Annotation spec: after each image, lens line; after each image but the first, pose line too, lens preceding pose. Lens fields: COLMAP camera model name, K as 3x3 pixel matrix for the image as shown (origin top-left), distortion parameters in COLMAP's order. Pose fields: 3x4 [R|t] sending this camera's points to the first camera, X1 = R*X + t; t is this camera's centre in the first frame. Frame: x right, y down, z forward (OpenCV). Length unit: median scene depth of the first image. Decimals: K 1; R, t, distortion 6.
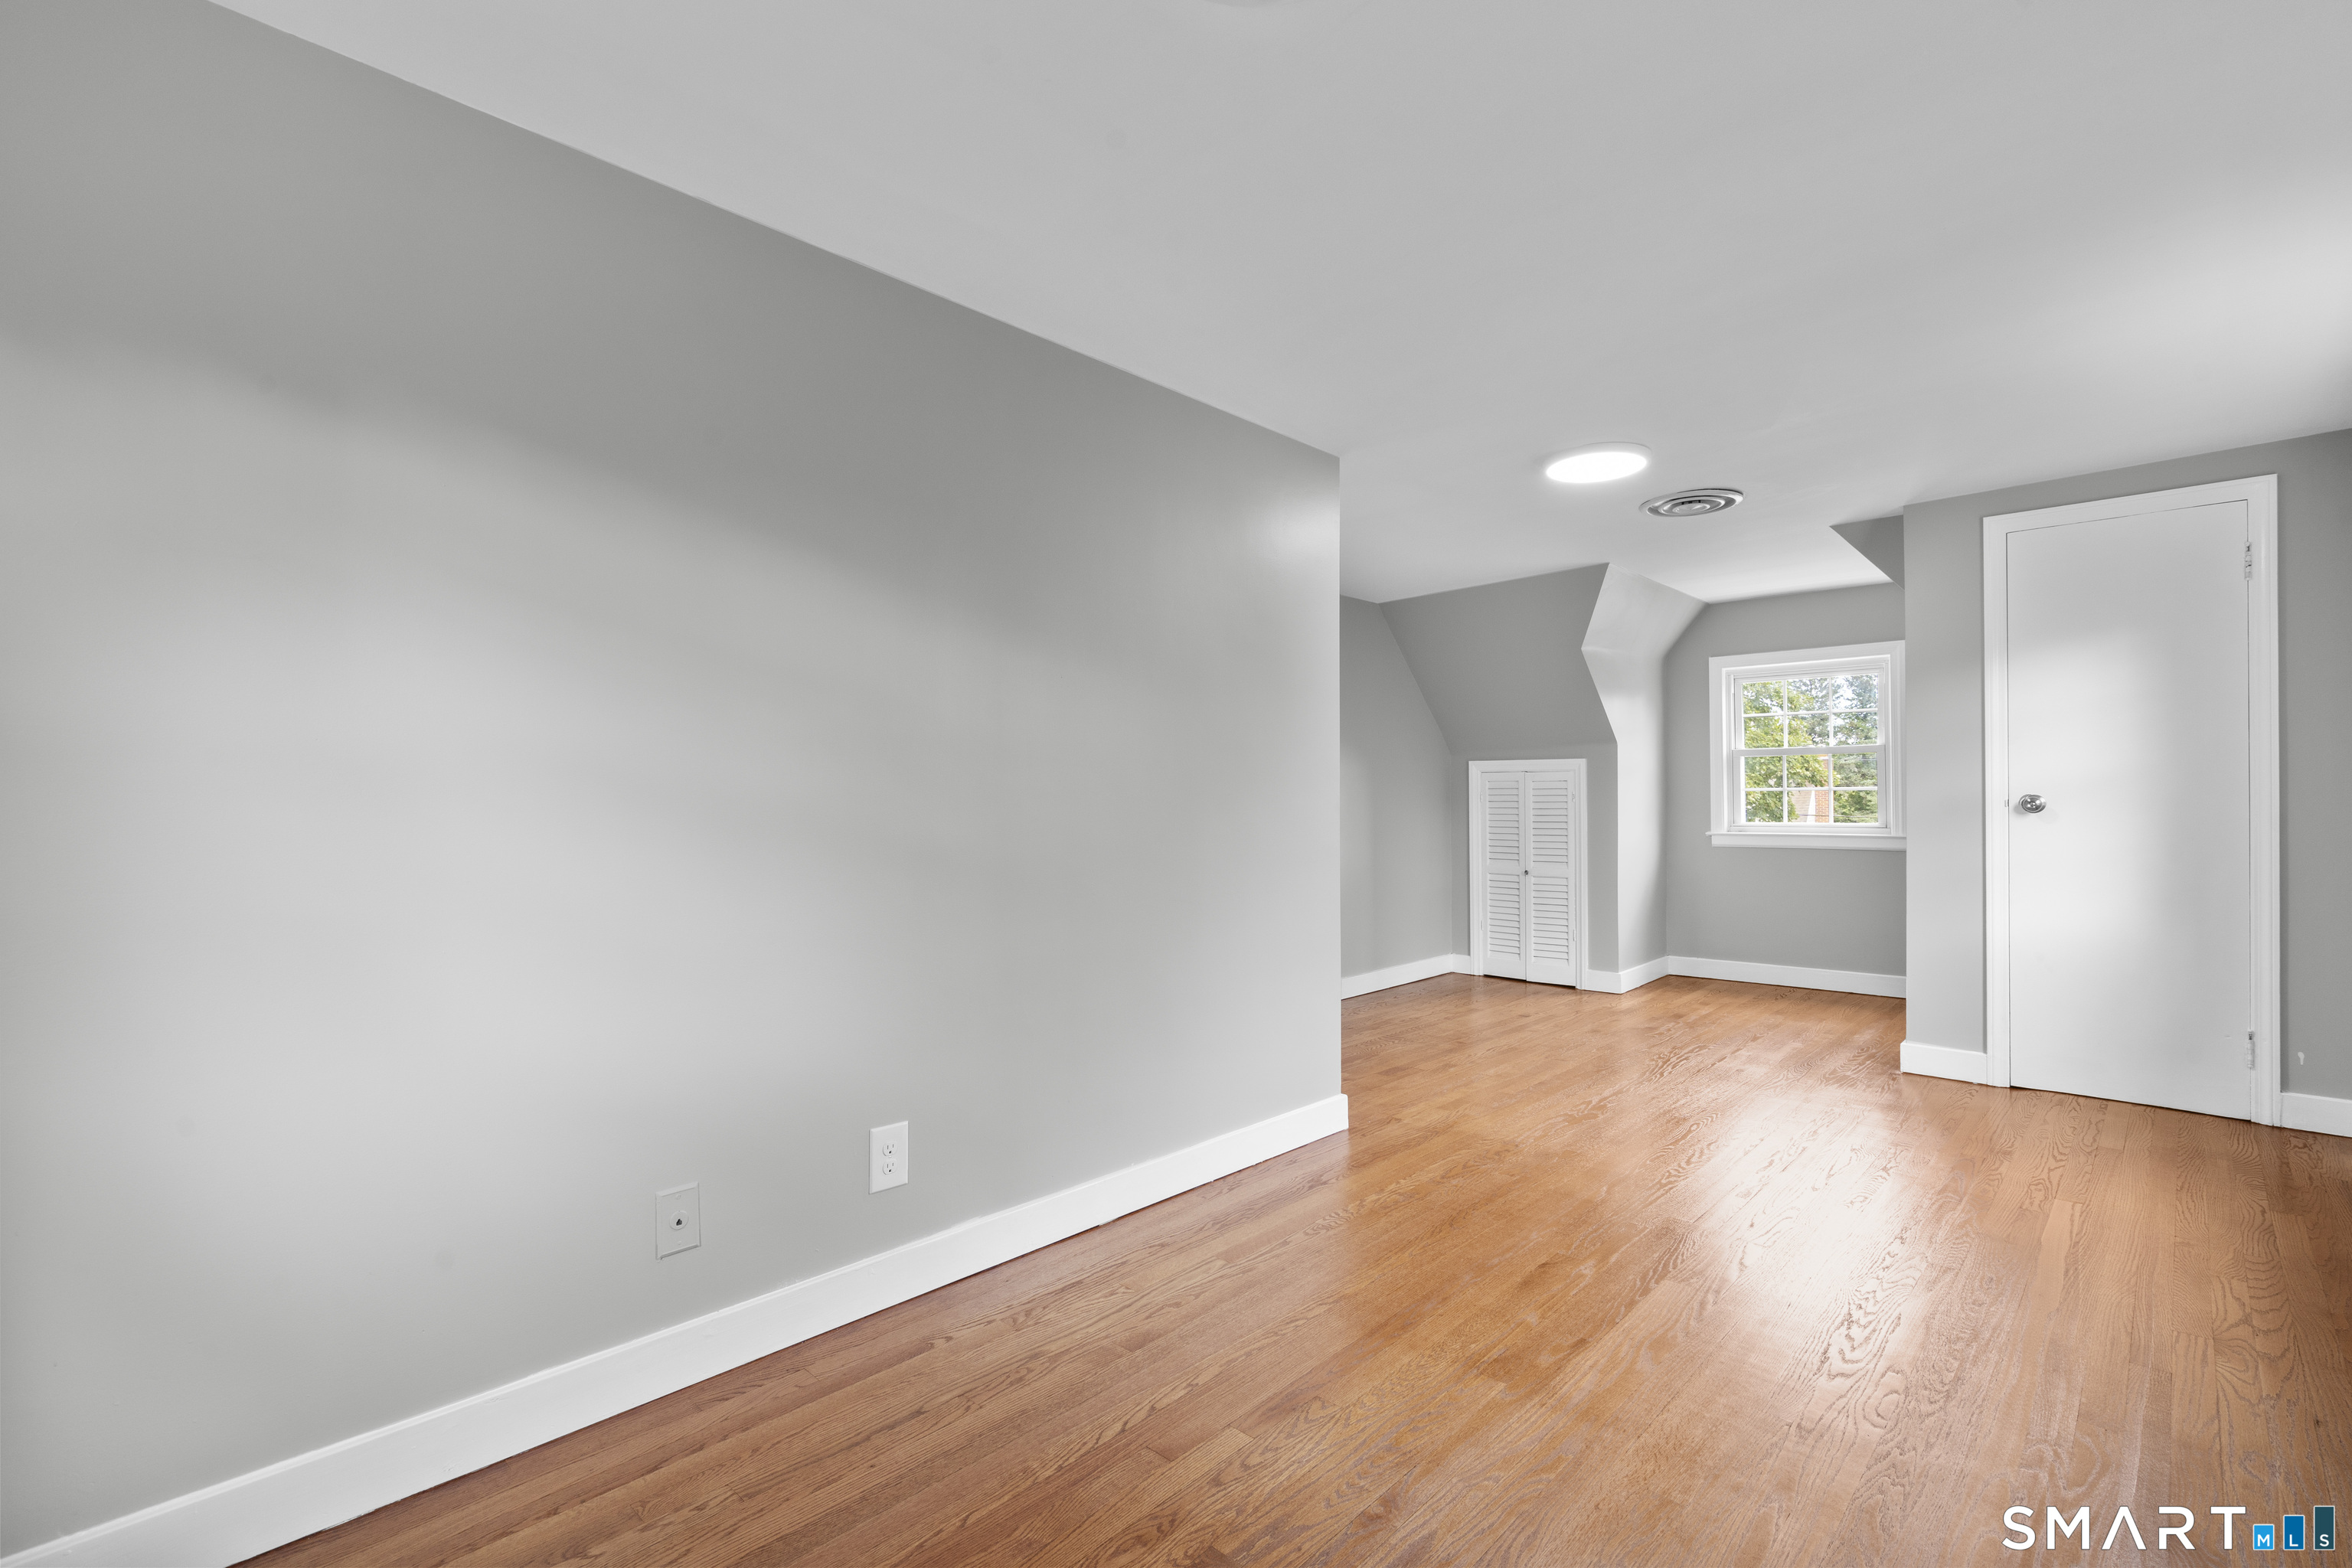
lens RADIAL K [[1054.2, 0, 1183.0], [0, 1054.2, 797.3], [0, 0, 1]] dist [-0.010585, 0.005767]
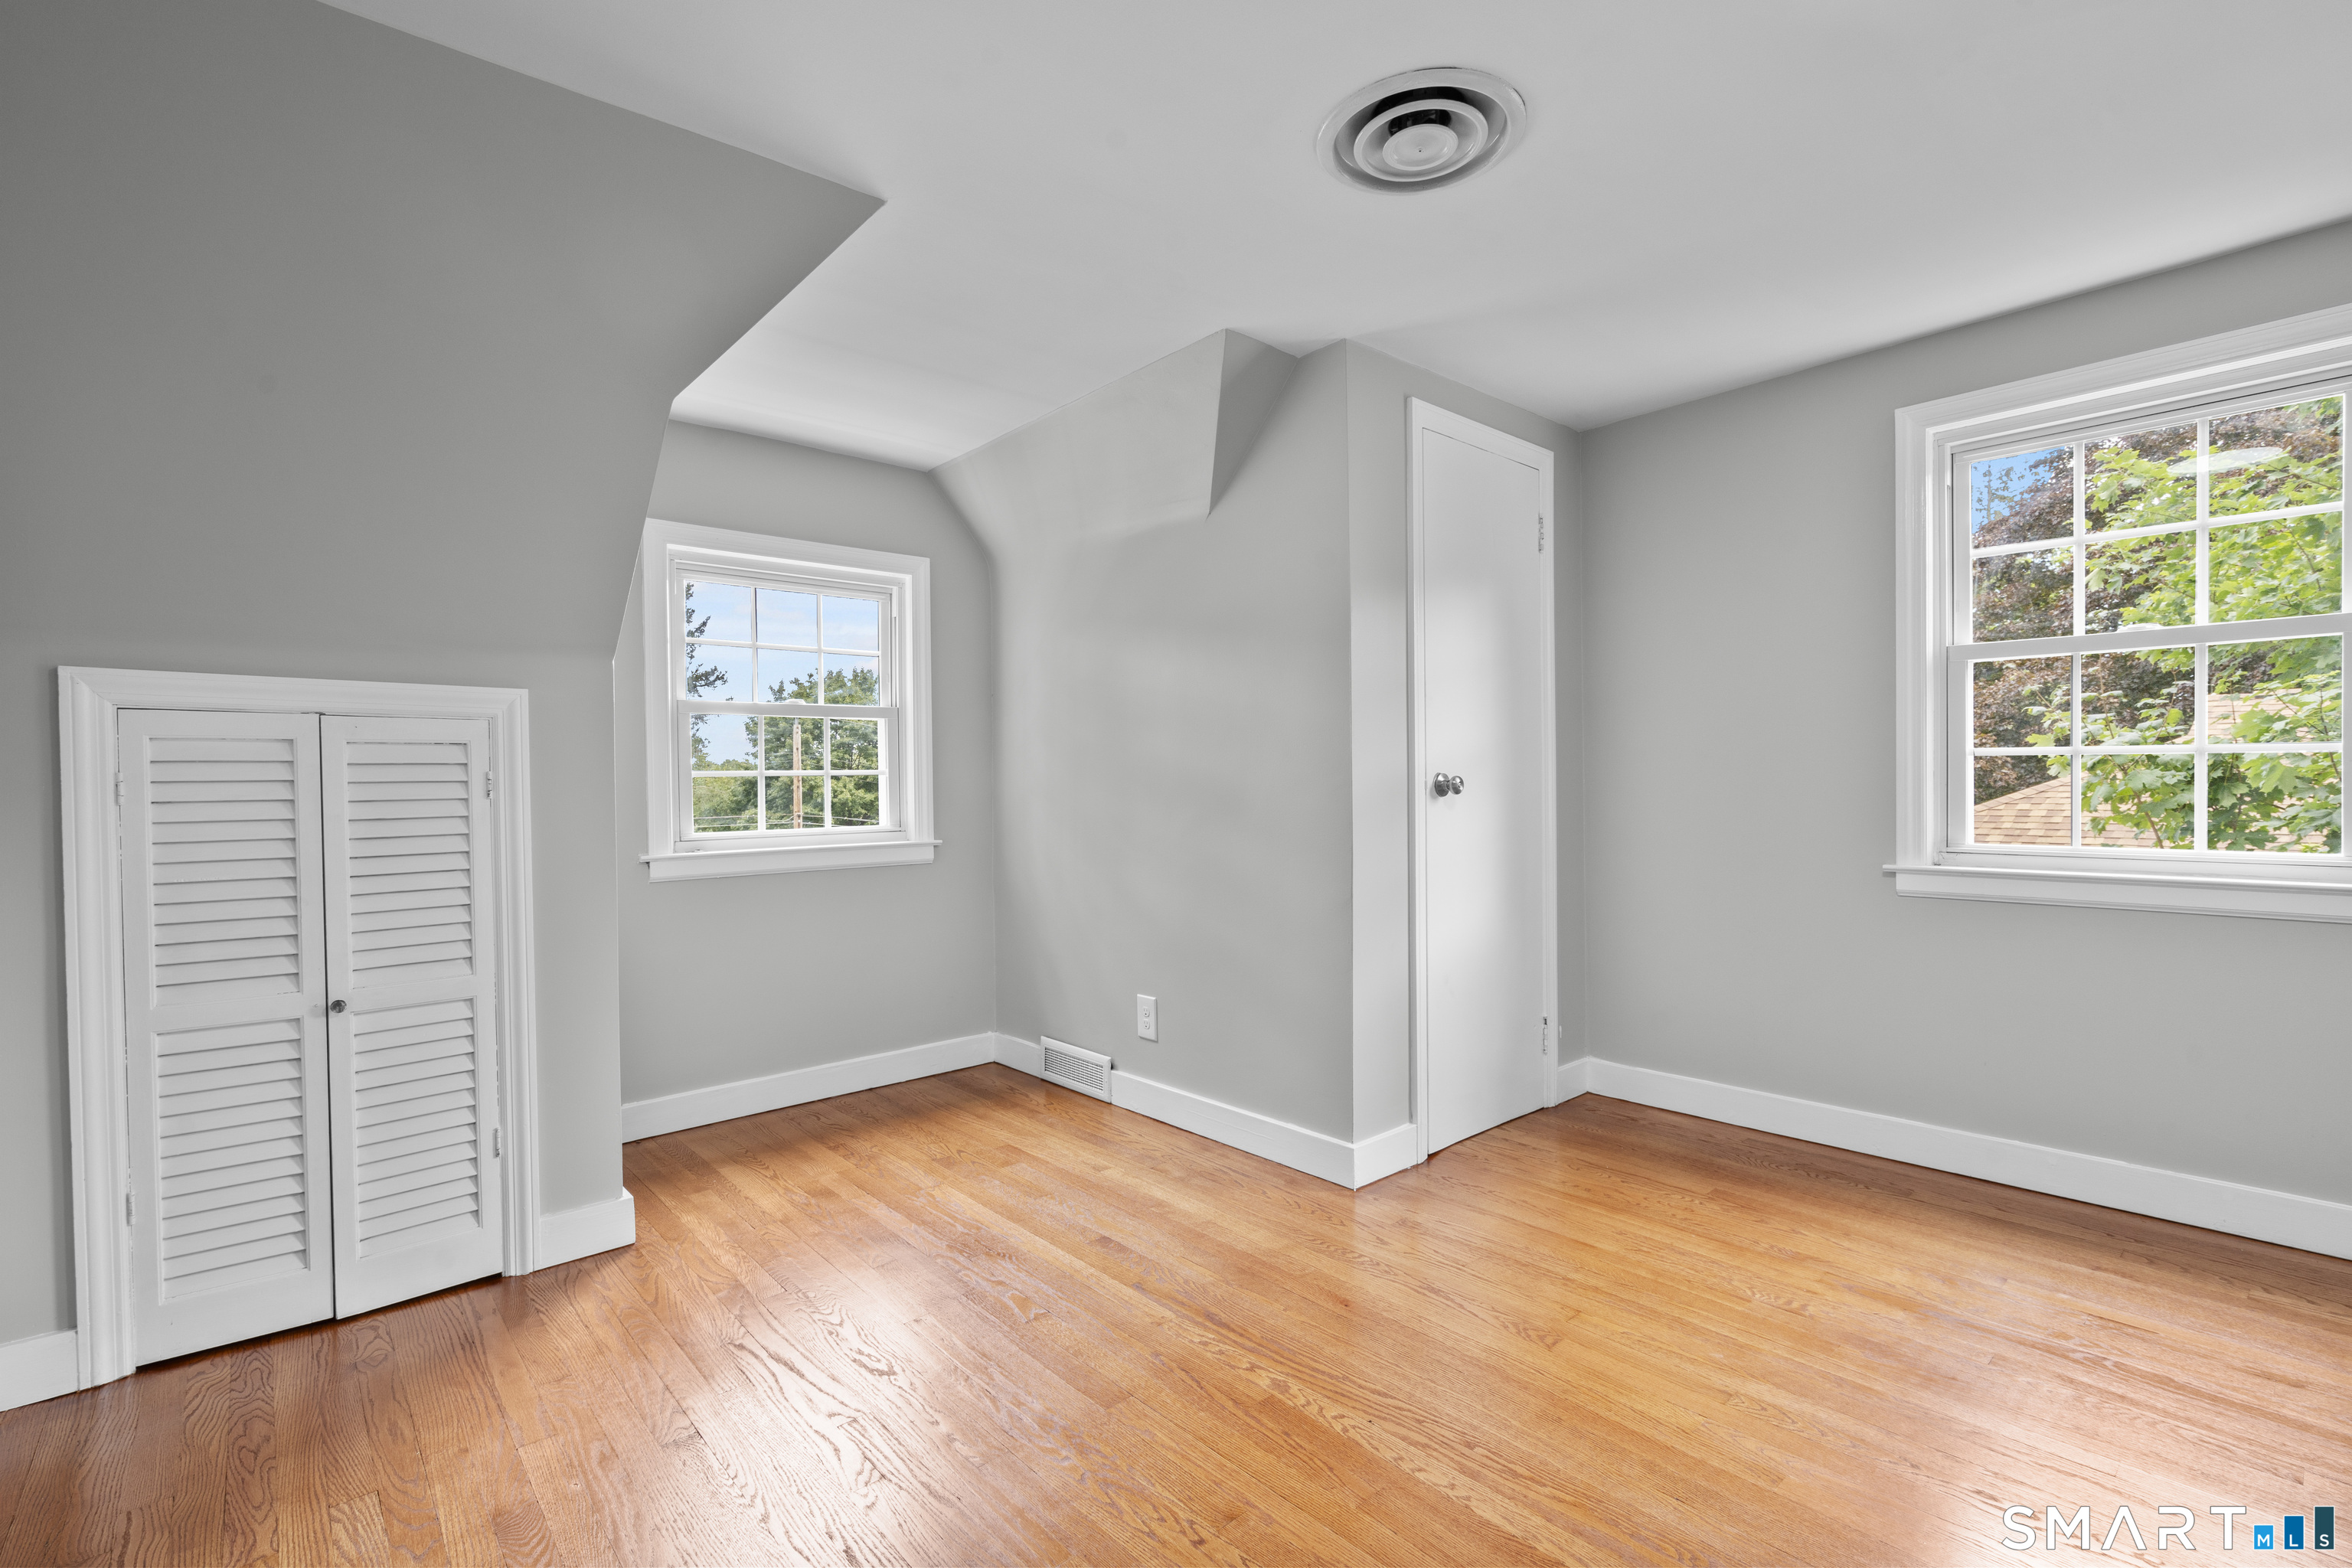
lens RADIAL K [[1054.2, 0, 1183.0], [0, 1054.2, 797.3], [0, 0, 1]] dist [-0.010585, 0.005767]
pose [[0.092426, 0.005749, 0.995703, 0.013678], [0.018808, 0.999795, -0.007518, 0.017829], [-0.995542, 0.019422, 0.092299, 1.104963]]
